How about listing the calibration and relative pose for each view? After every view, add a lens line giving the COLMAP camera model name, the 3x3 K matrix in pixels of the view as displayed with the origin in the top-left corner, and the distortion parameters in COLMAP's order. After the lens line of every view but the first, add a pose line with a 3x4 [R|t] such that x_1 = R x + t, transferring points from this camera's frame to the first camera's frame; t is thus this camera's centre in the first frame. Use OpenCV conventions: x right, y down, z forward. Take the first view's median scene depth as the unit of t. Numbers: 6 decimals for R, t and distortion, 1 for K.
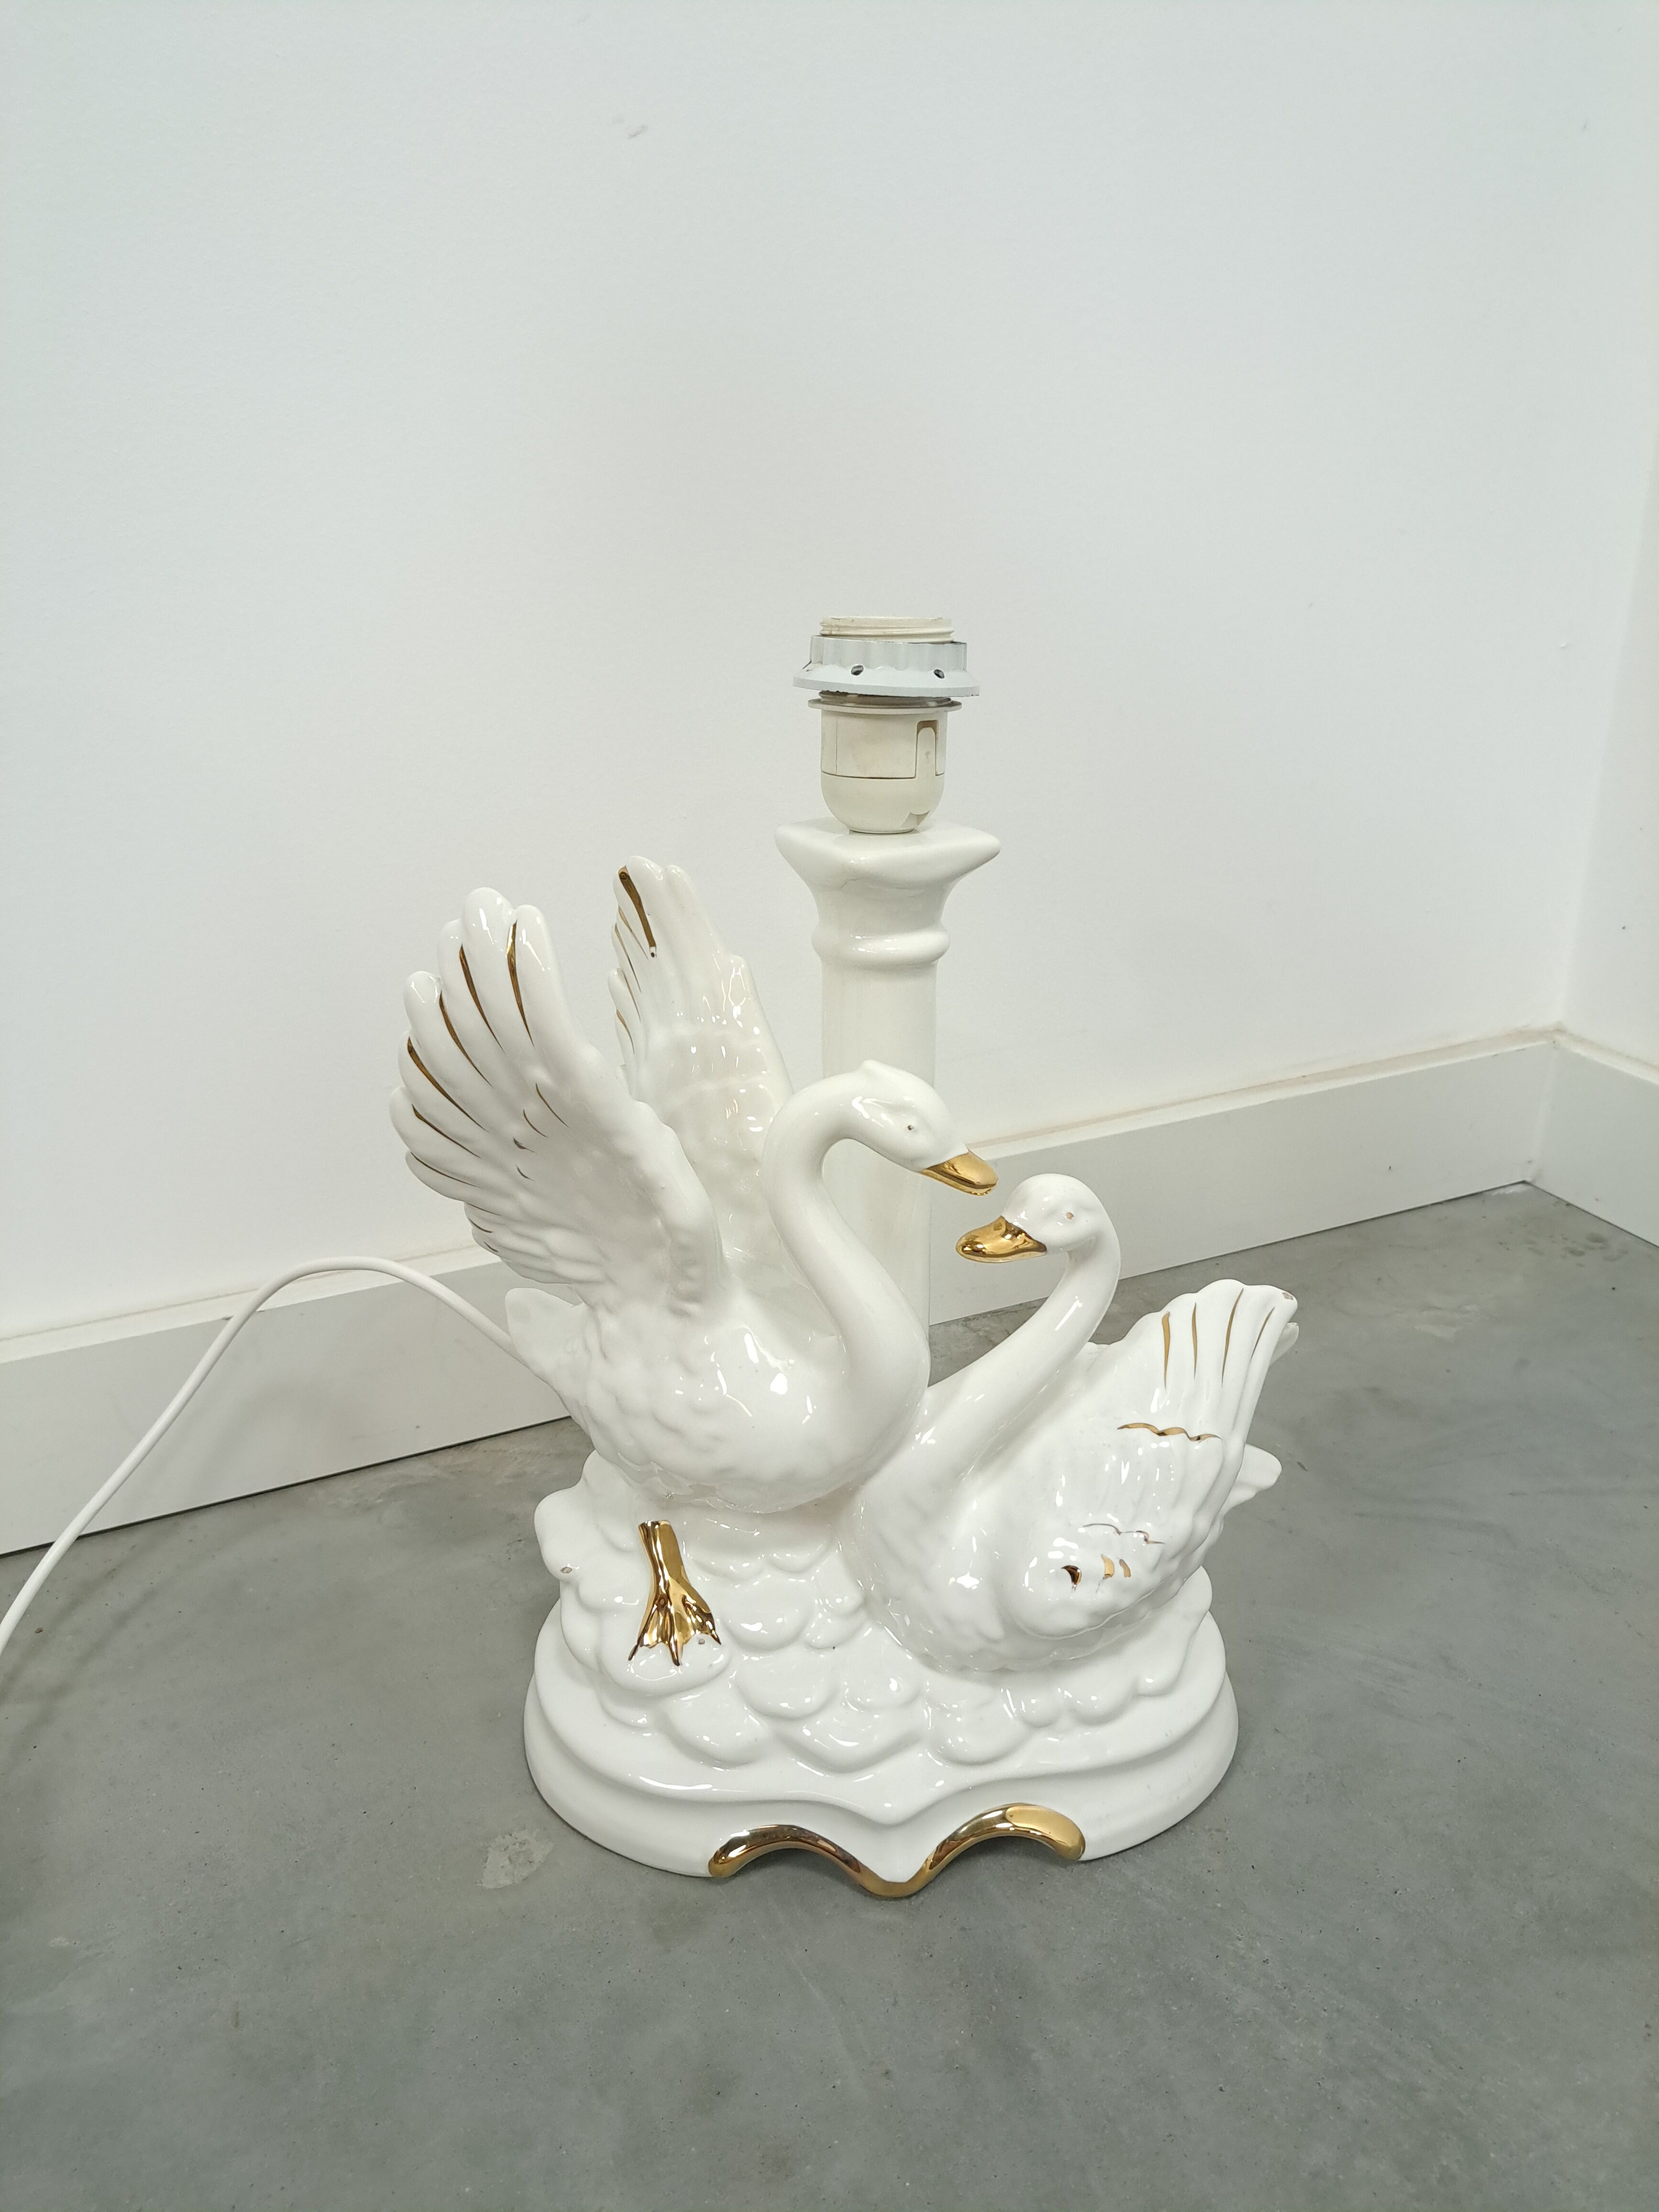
lens RADIAL K [[1639.6, 0, 808.0], [0, 1639.6, 1145.6], [0, 0, 1]] dist [0.017900, -0.013445]
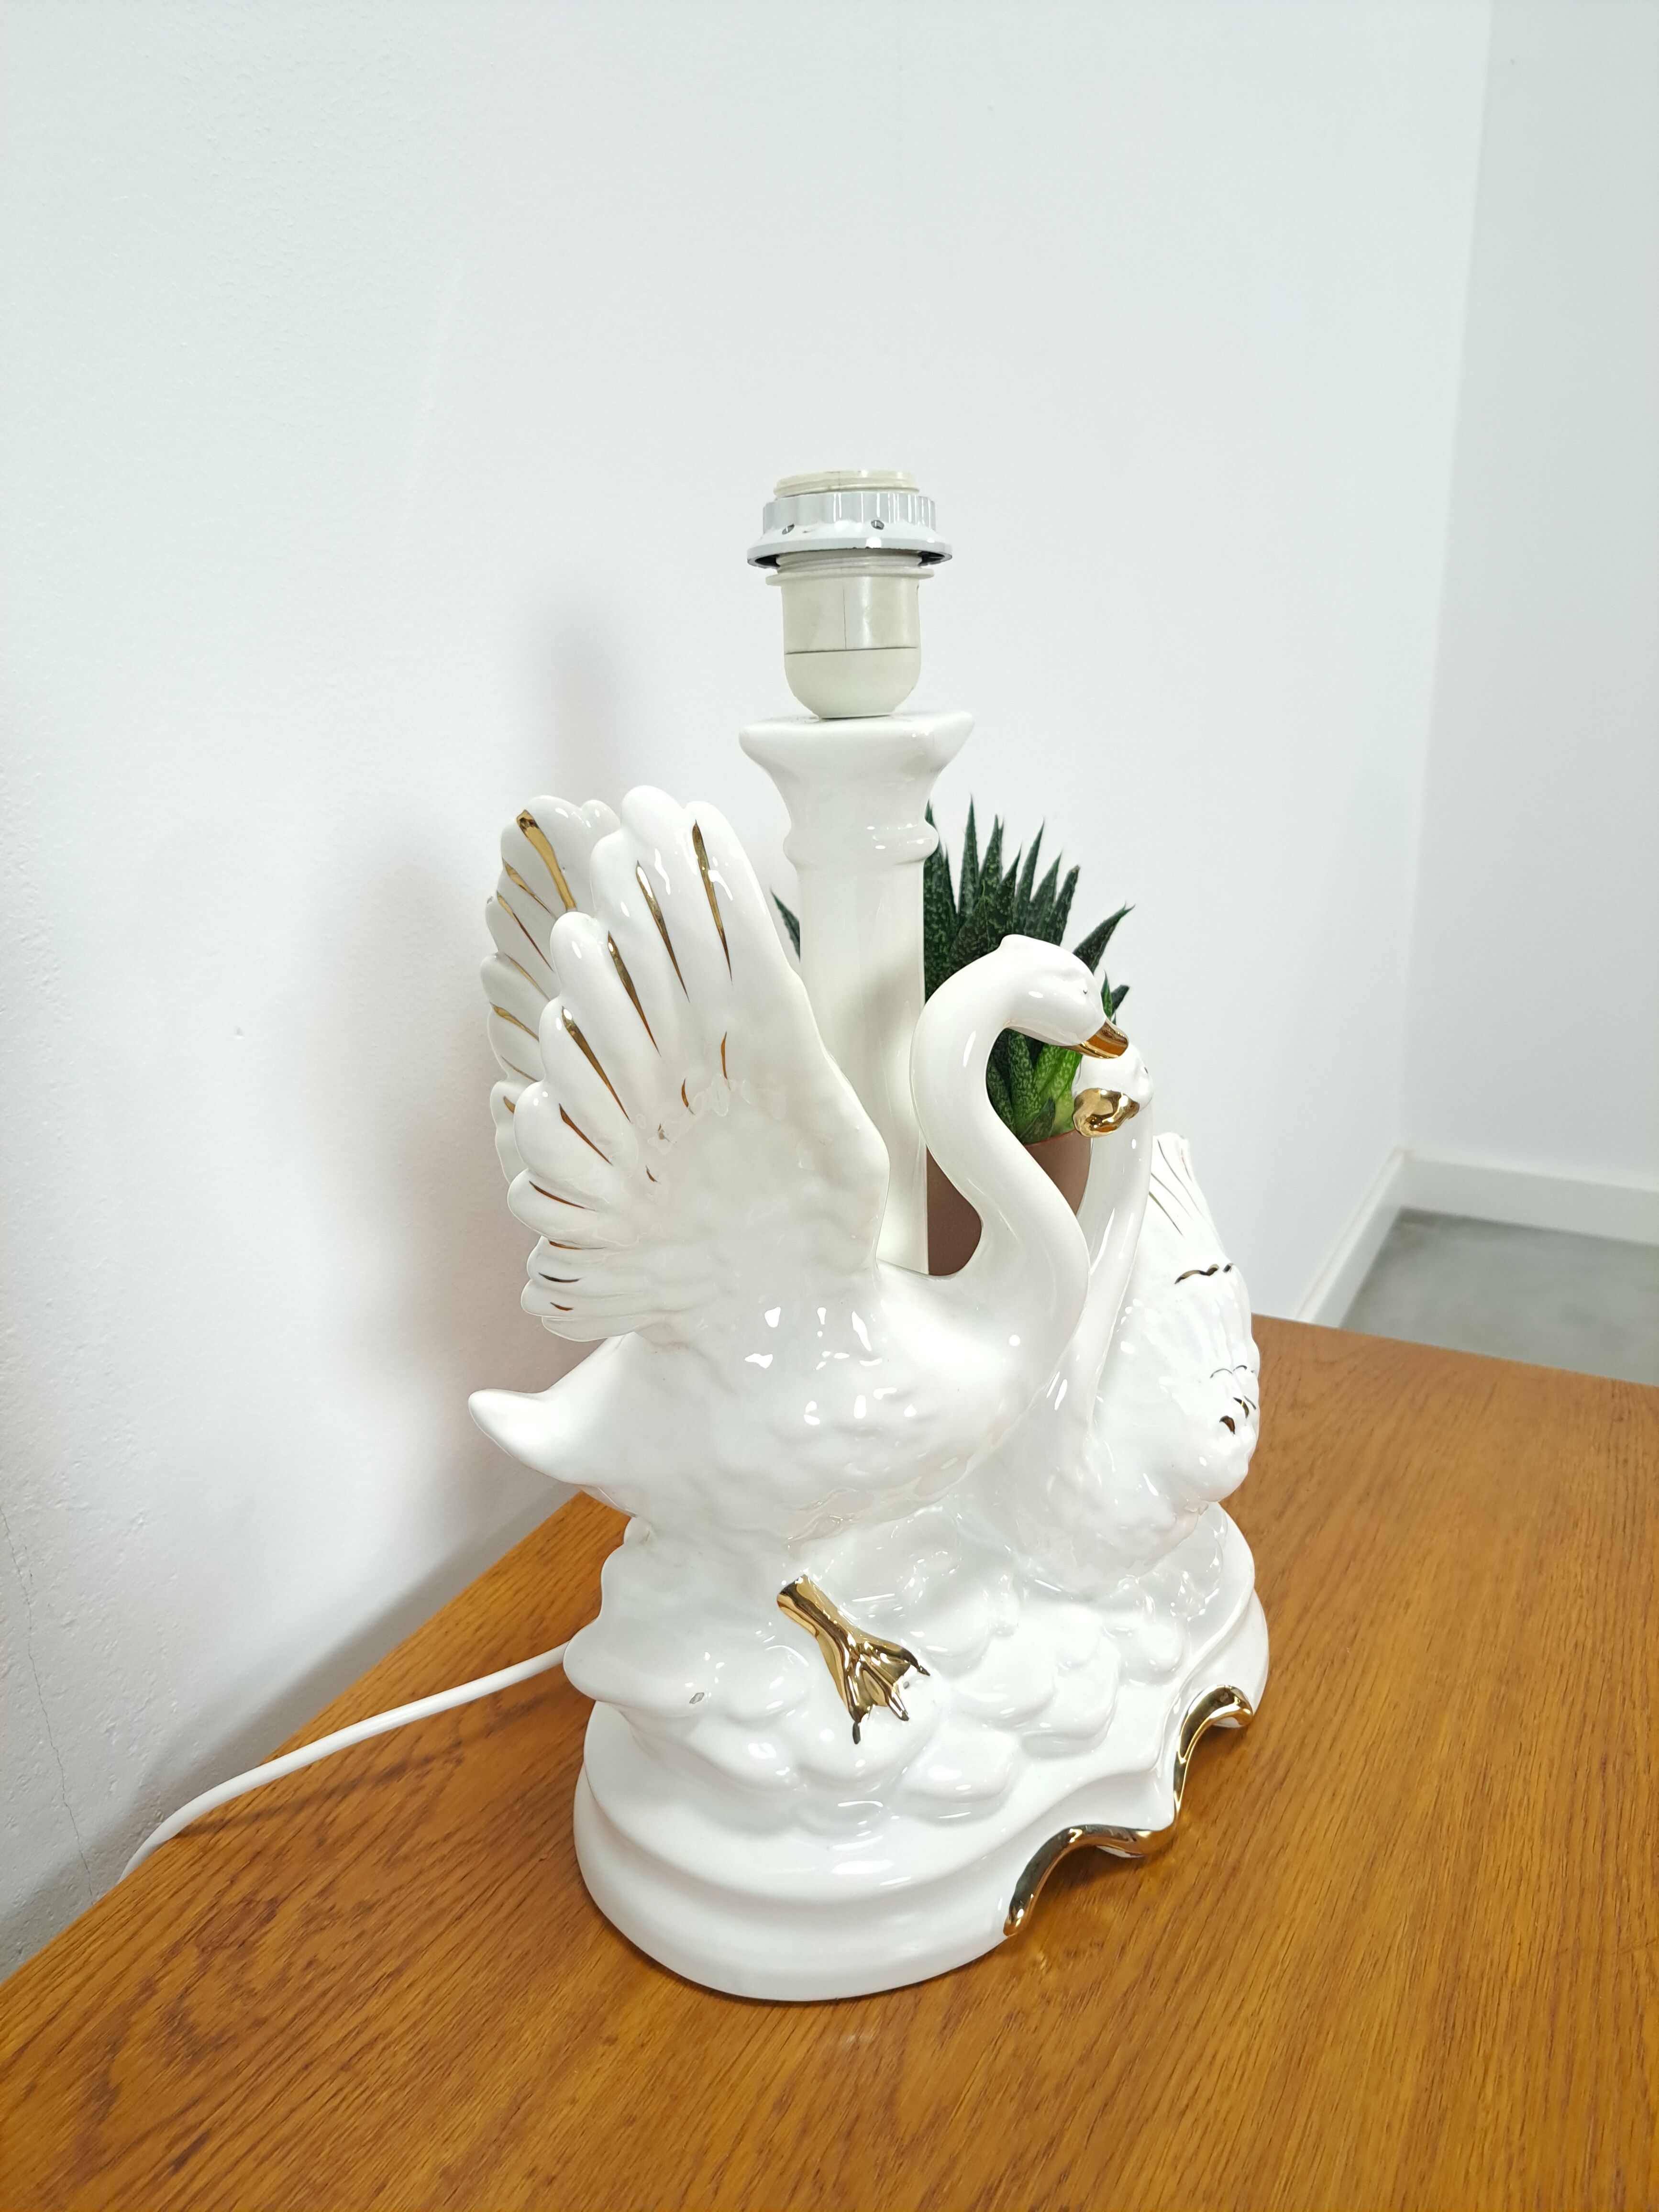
lens RADIAL K [[1639.6, 0, 841.4], [0, 1639.6, 1121.0], [0, 0, 1]] dist [0.017900, -0.013445]
pose [[0.730288, -0.221576, 0.646207, -0.586731], [0.284130, 0.958755, 0.007644, 0.012247], [-0.621248, 0.178024, 0.763124, 0.346699]]
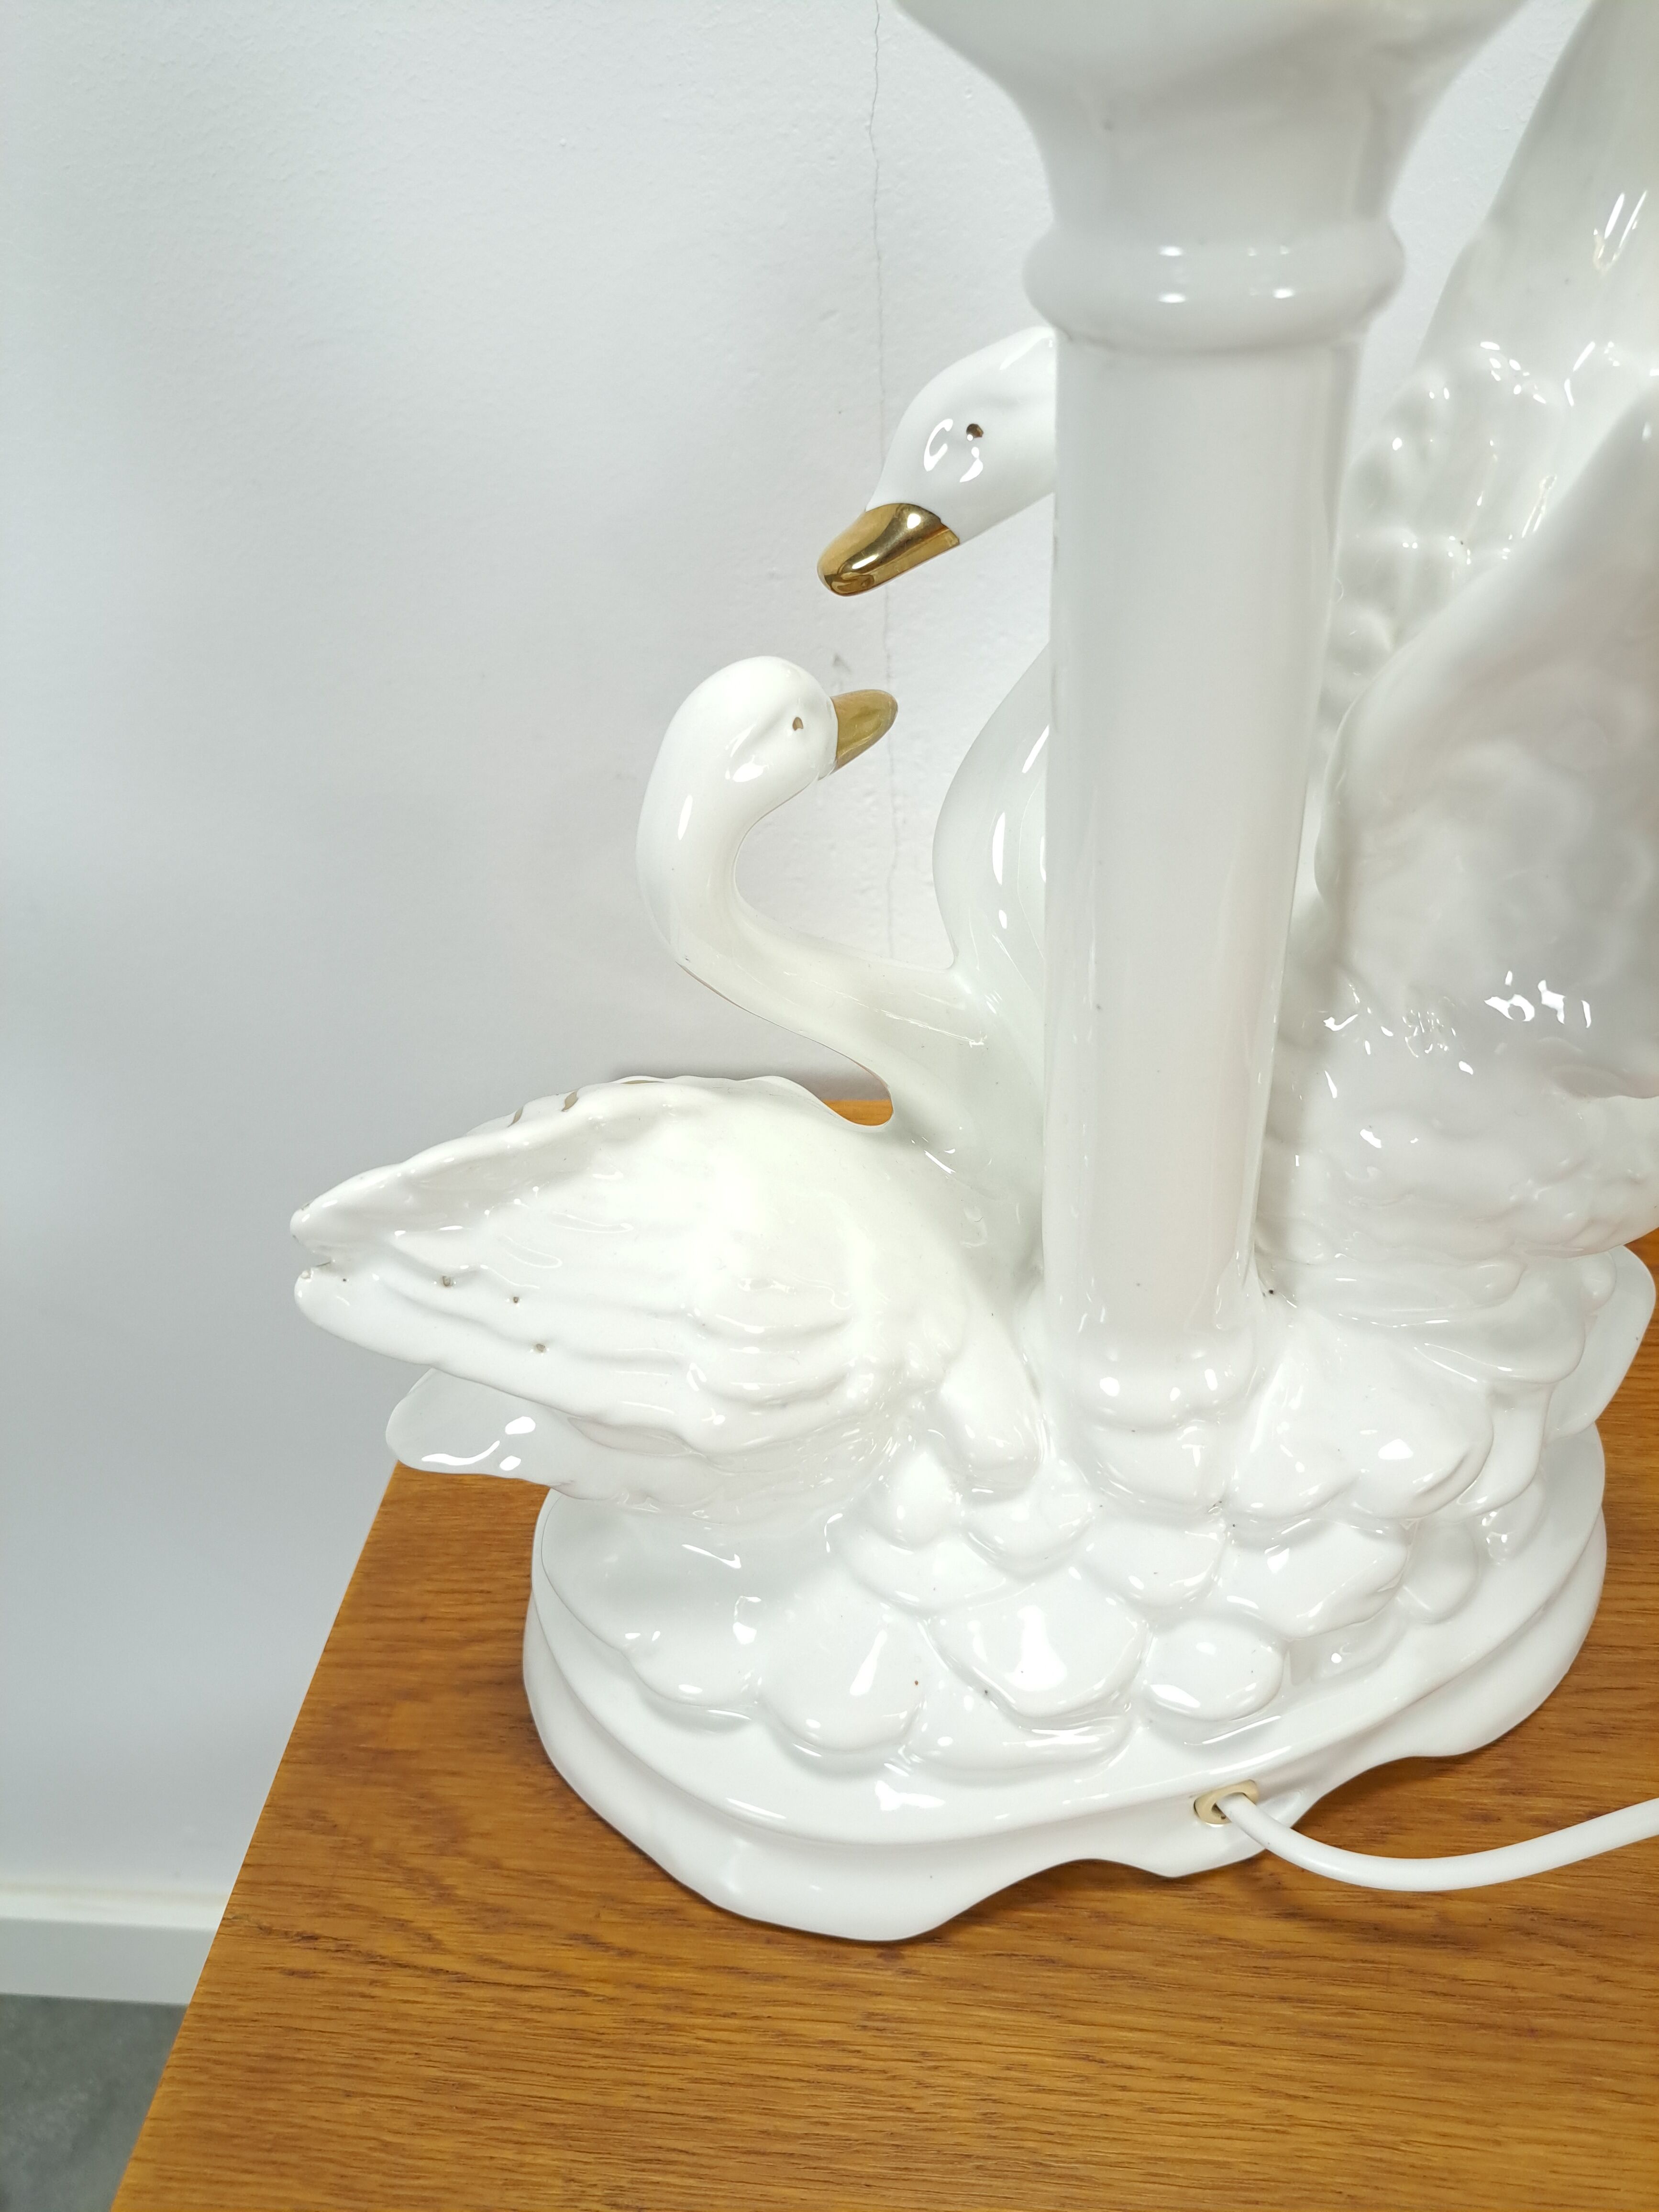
lens RADIAL K [[1639.6, 0, 844.7], [0, 1639.6, 1111.2], [0, 0, 1]] dist [0.017900, -0.013445]
pose [[0.918906, 0.231051, -0.319729, -0.040164], [-0.149027, 0.953782, 0.260941, 0.049602], [0.365243, -0.192132, 0.910869, 0.420446]]
